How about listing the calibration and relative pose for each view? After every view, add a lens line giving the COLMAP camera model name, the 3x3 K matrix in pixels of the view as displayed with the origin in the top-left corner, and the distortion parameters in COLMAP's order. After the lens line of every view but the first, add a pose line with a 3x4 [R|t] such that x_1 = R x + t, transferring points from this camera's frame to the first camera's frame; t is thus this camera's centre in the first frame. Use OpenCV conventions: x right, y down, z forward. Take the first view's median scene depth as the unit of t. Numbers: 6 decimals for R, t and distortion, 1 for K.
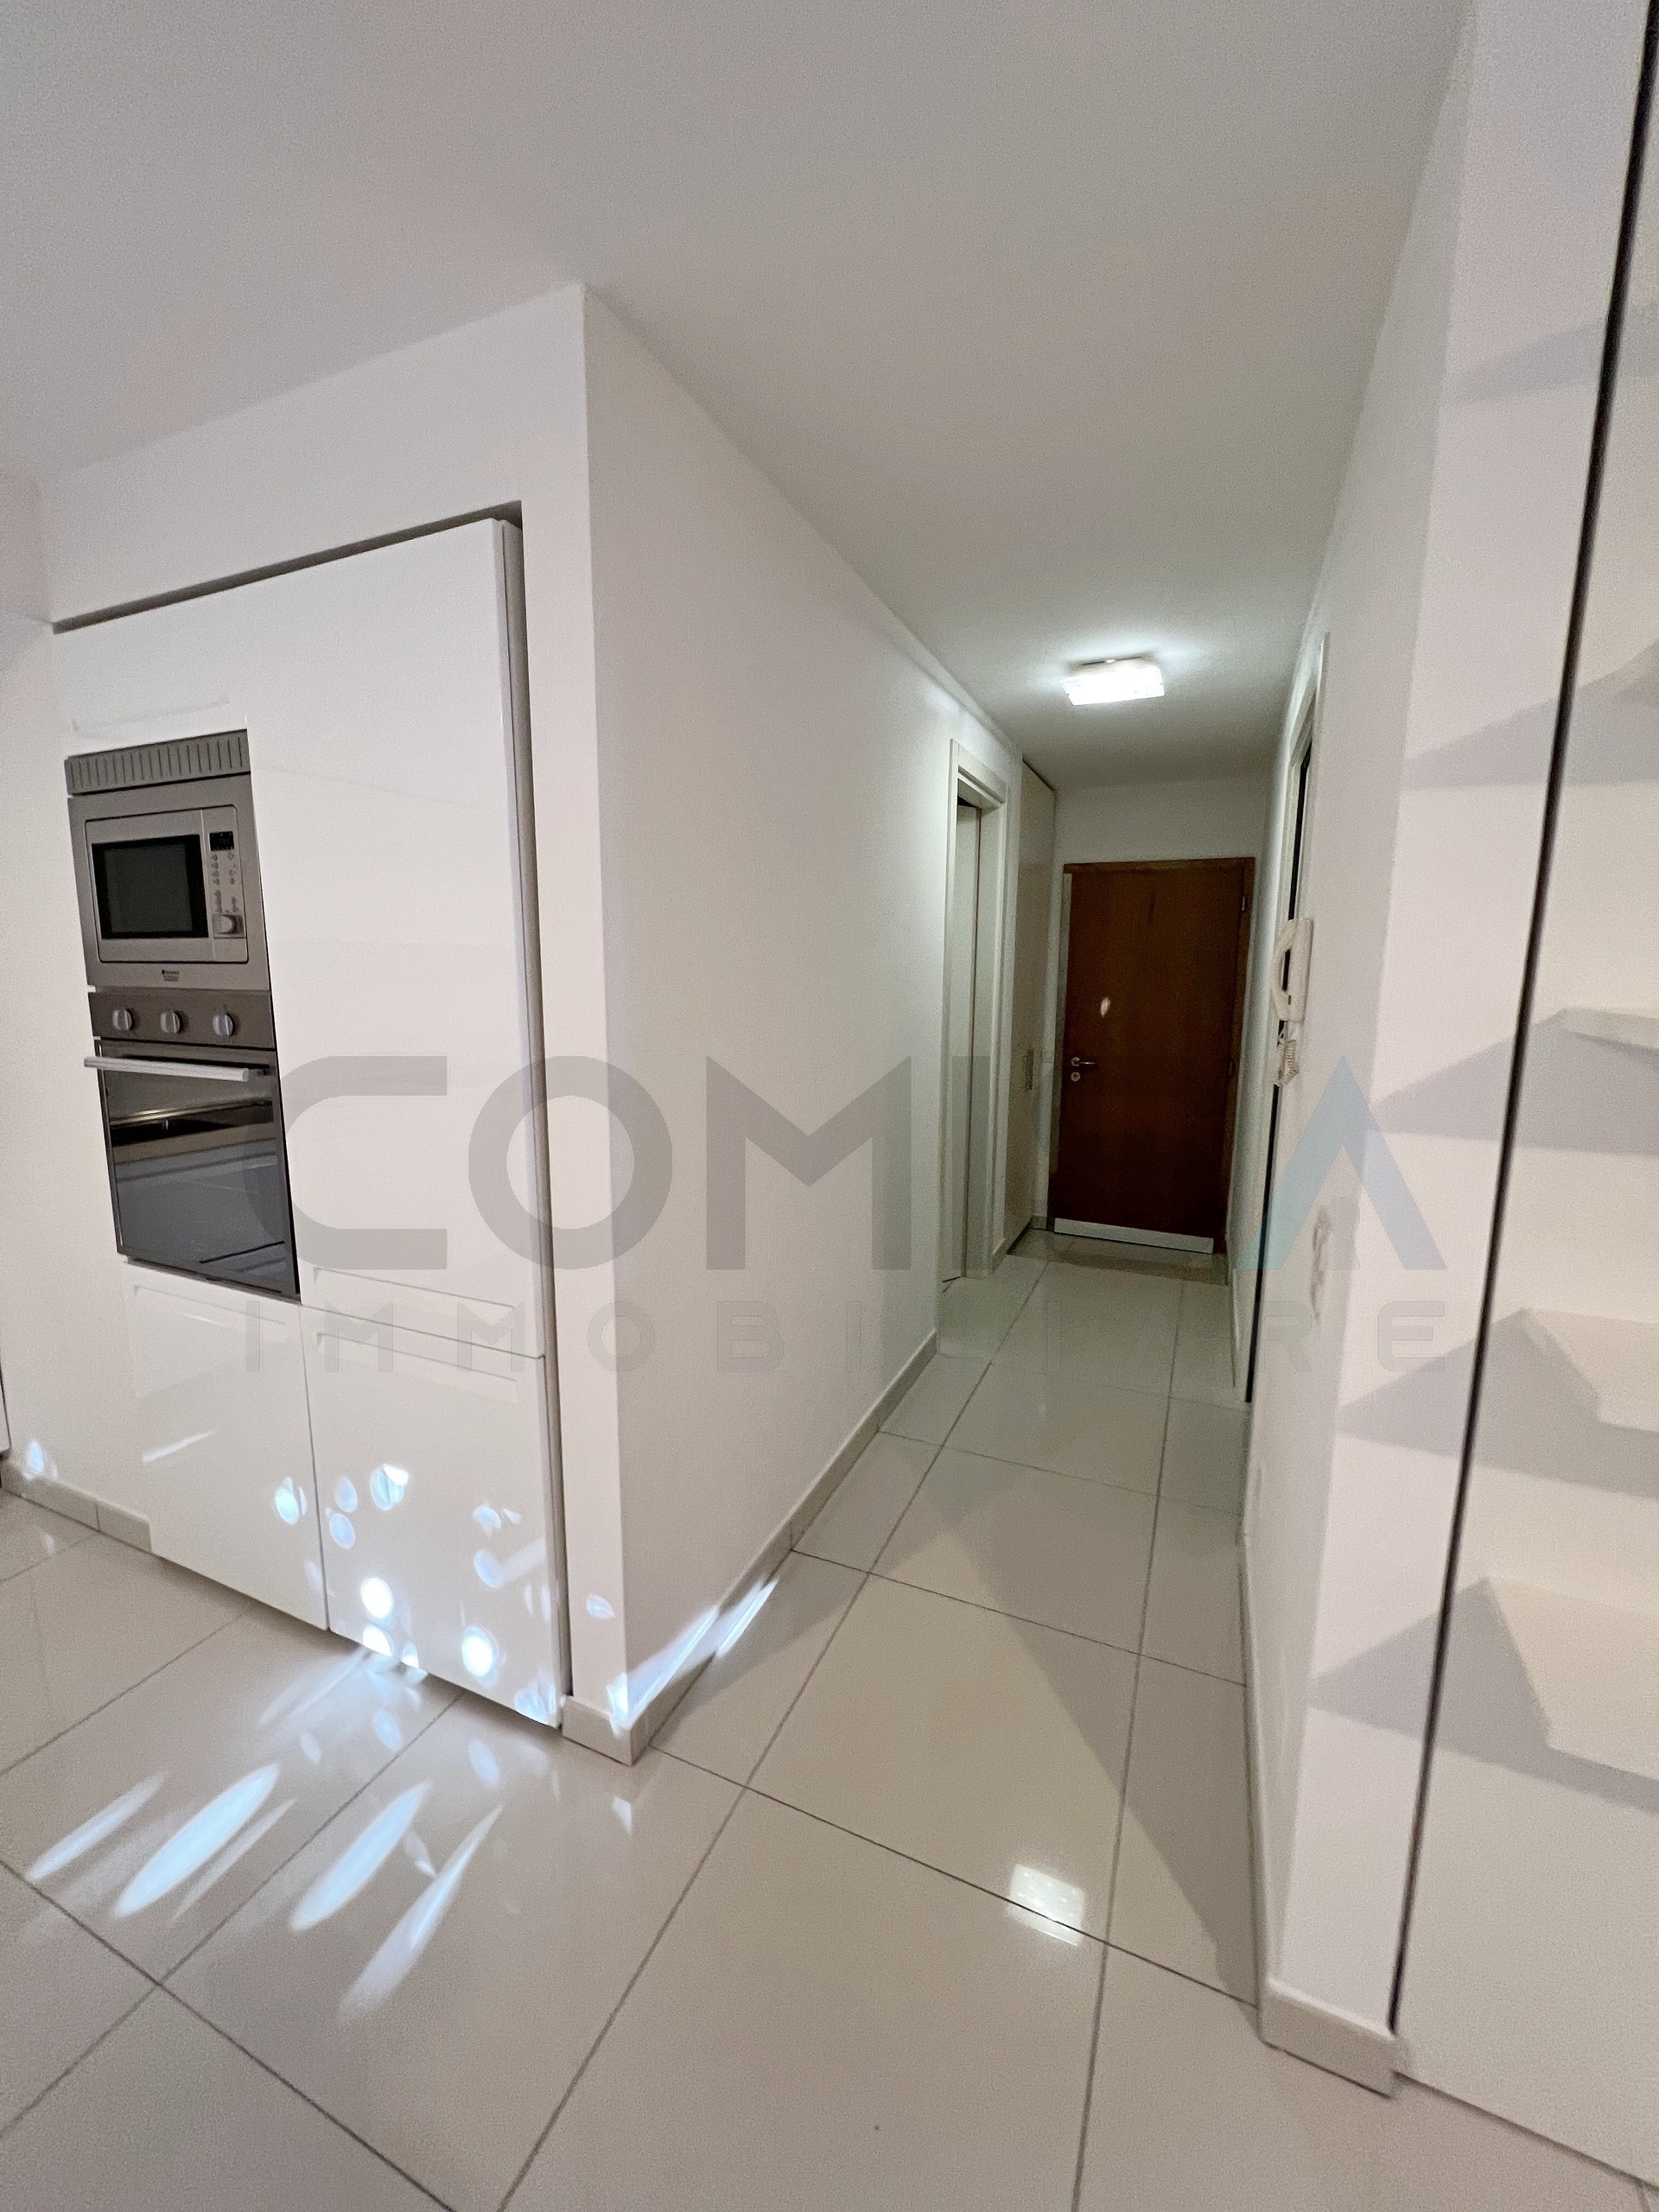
lens RADIAL K [[887.2, 0, 820.2], [0, 887.2, 1112.8], [0, 0, 1]] dist [0.002776, 0.000639]
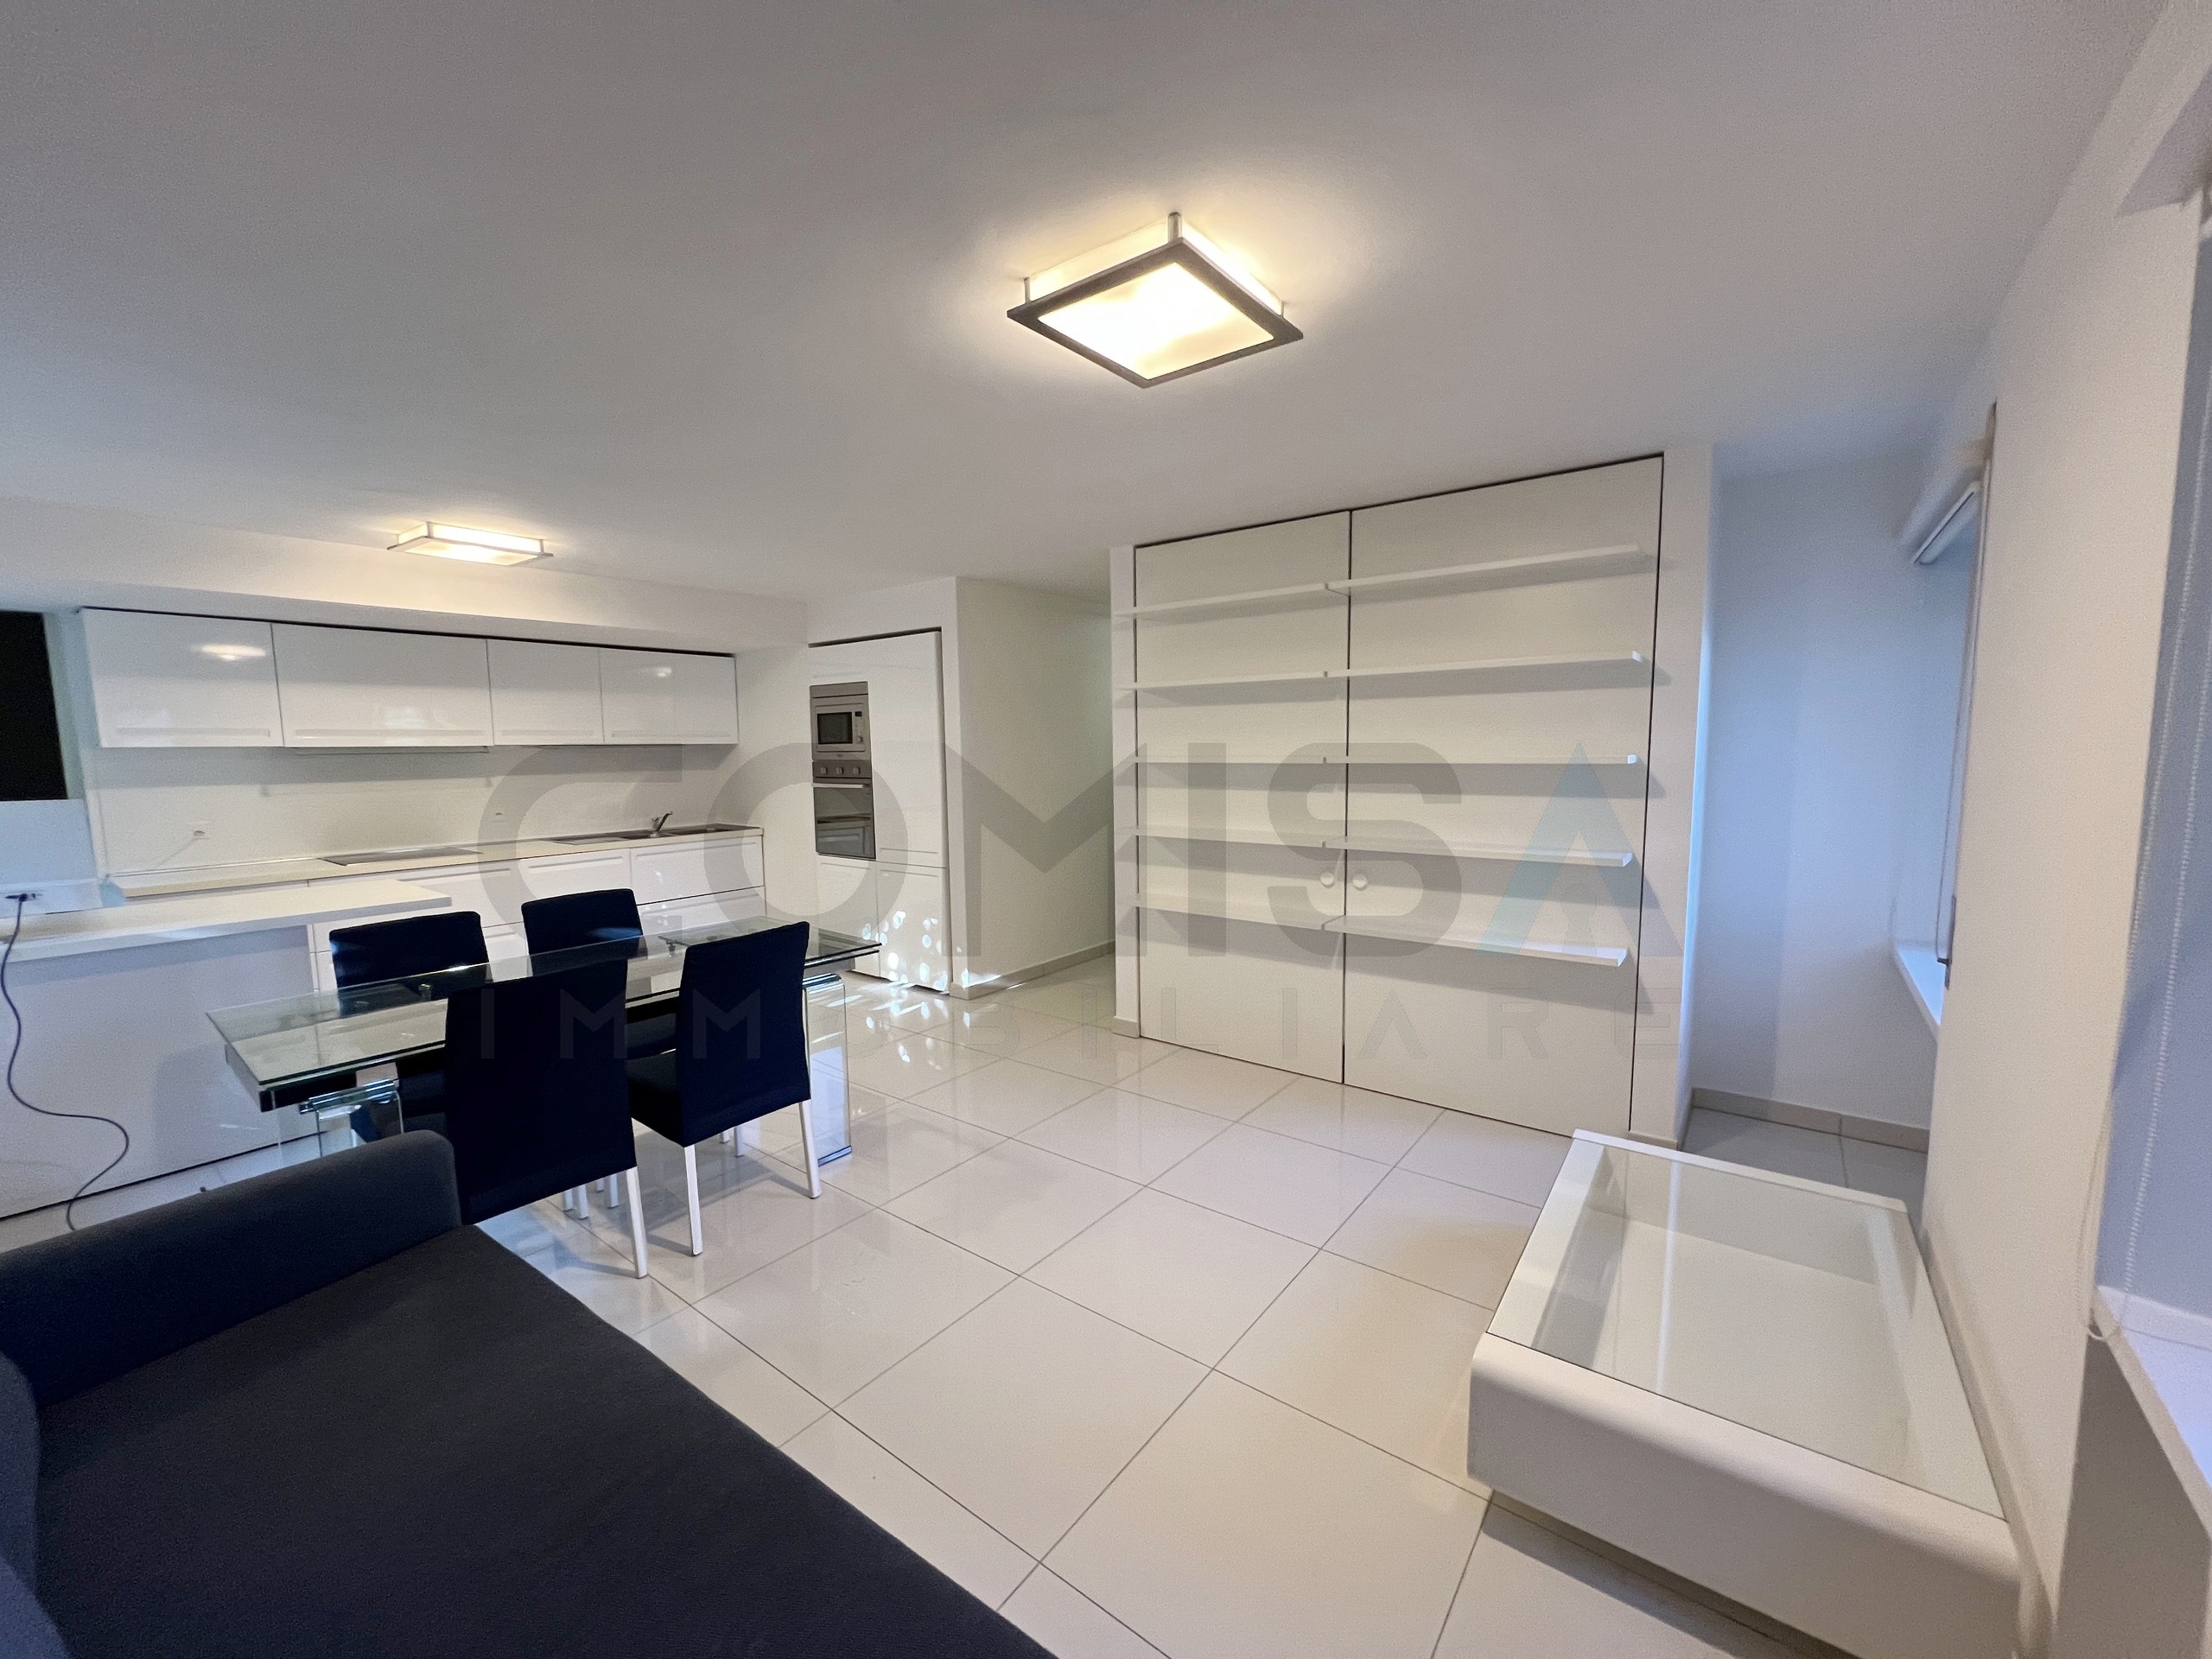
lens RADIAL K [[887.2, 0, 1105.3], [0, 887.2, 842.9], [0, 0, 1]] dist [0.002776, 0.000639]
pose [[0.973319, 0.006646, -0.229359, 0.931011], [-0.019616, 0.998331, -0.054311, 0.315132], [0.228615, 0.057361, 0.971825, -1.875259]]
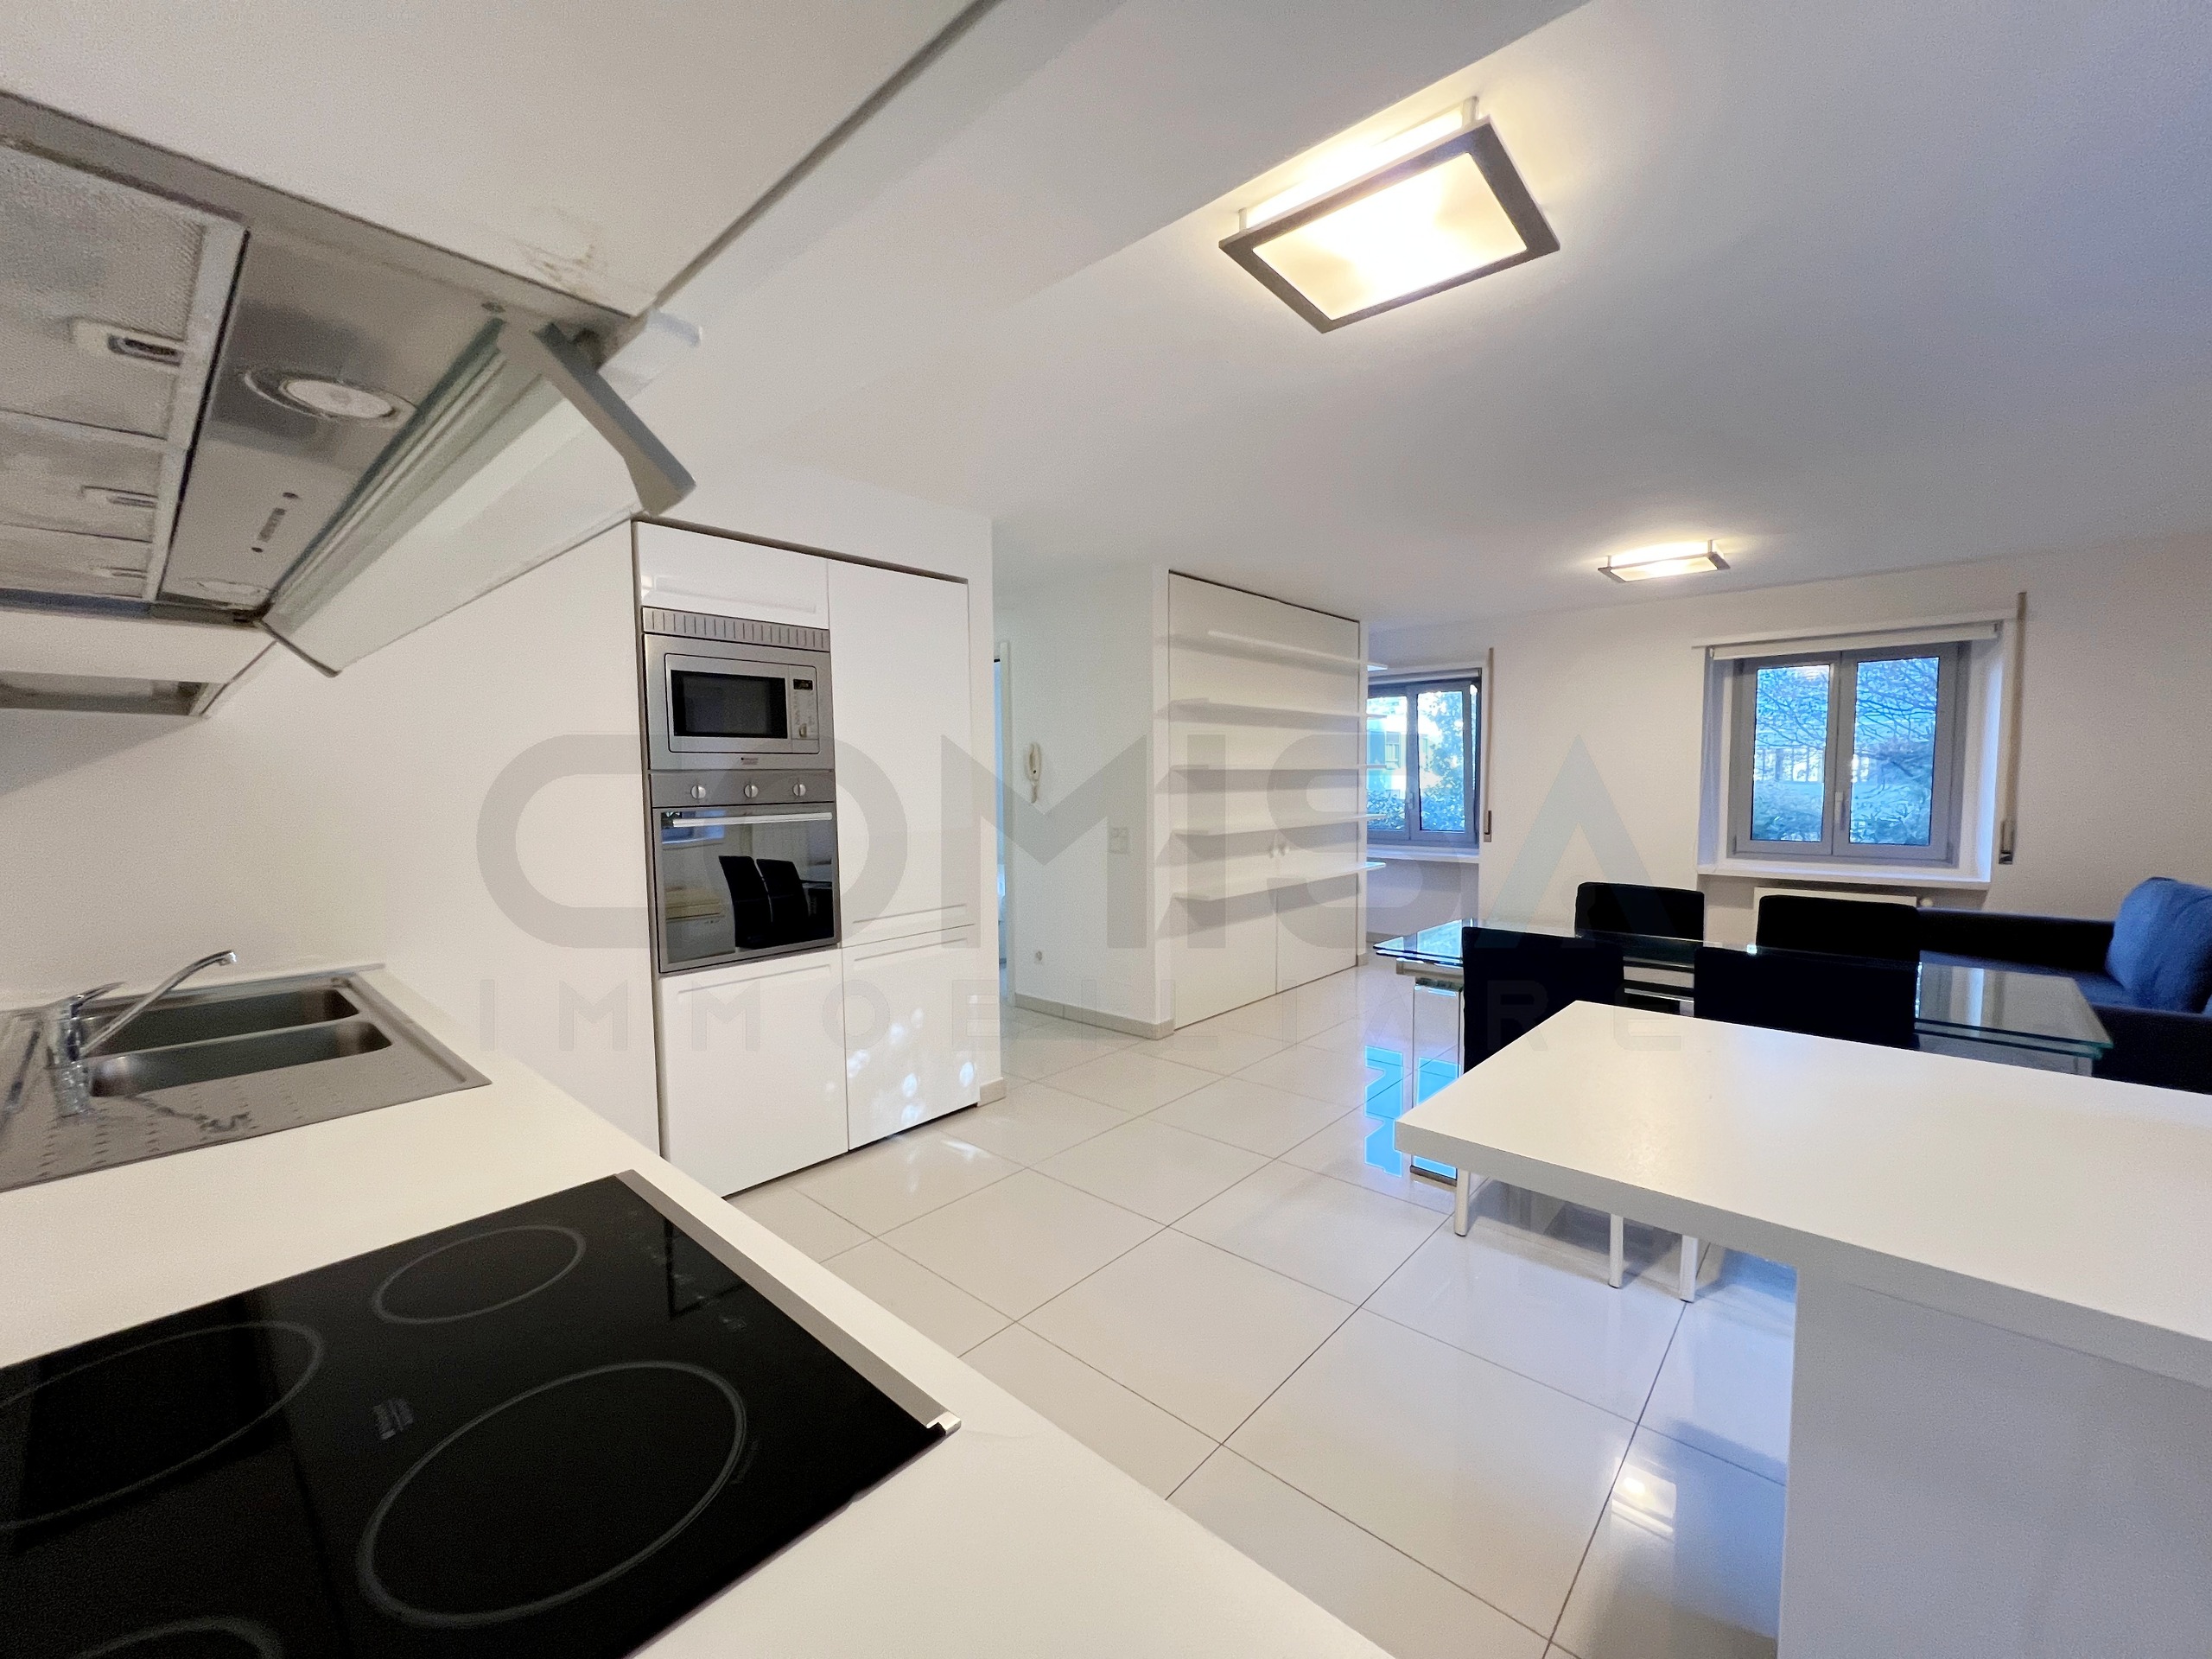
lens RADIAL K [[887.2, 0, 1107.7], [0, 887.2, 830.0], [0, 0, 1]] dist [0.002776, 0.000639]
pose [[0.306883, -0.073604, 0.948897, -2.144049], [0.162894, 0.986356, 0.023828, 0.034025], [-0.937704, 0.147258, 0.314685, -0.074888]]
